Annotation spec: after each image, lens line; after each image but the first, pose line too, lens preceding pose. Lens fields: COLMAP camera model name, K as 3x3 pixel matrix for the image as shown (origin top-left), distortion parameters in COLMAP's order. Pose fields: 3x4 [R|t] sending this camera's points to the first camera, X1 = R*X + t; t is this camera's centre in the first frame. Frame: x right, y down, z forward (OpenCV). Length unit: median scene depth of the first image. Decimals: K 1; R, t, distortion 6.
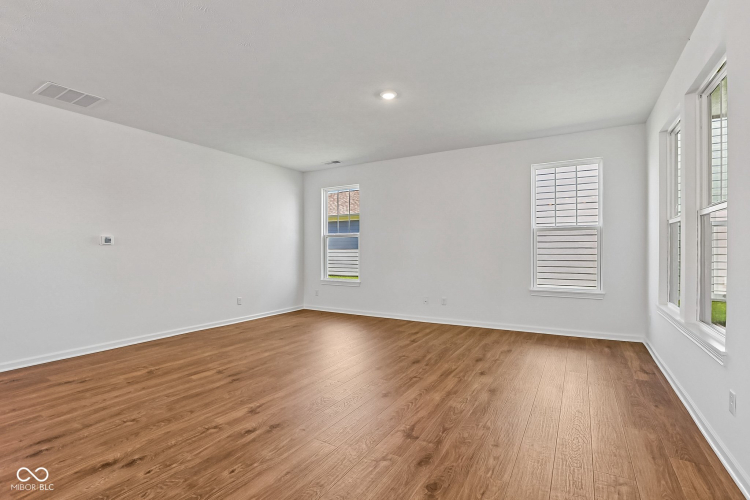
lens RADIAL K [[351.0, 0, 373.1], [0, 351.0, 259.0], [0, 0, 1]] dist [-0.049846, 0.017346]
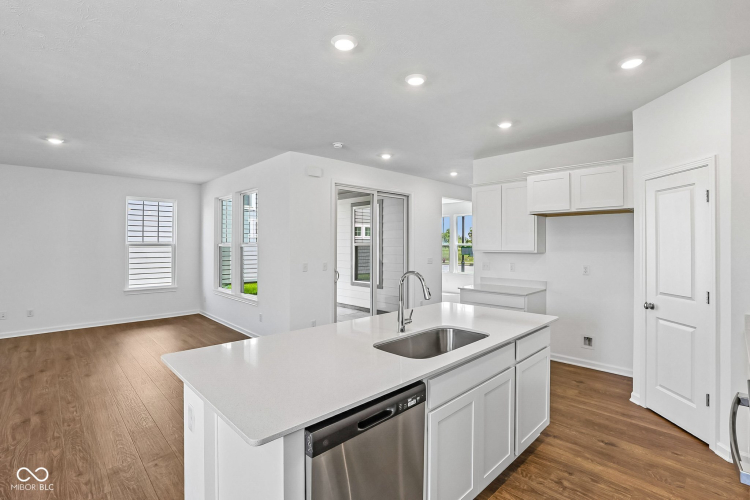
lens RADIAL K [[348.8, 0, 379.0], [0, 348.8, 243.2], [0, 0, 1]] dist [-0.022705, 0.000477]
pose [[0.258111, 0.009596, 0.966068, -0.683388], [0.018995, 0.999707, -0.015006, -0.063607], [-0.965929, 0.022224, 0.257853, -0.332092]]
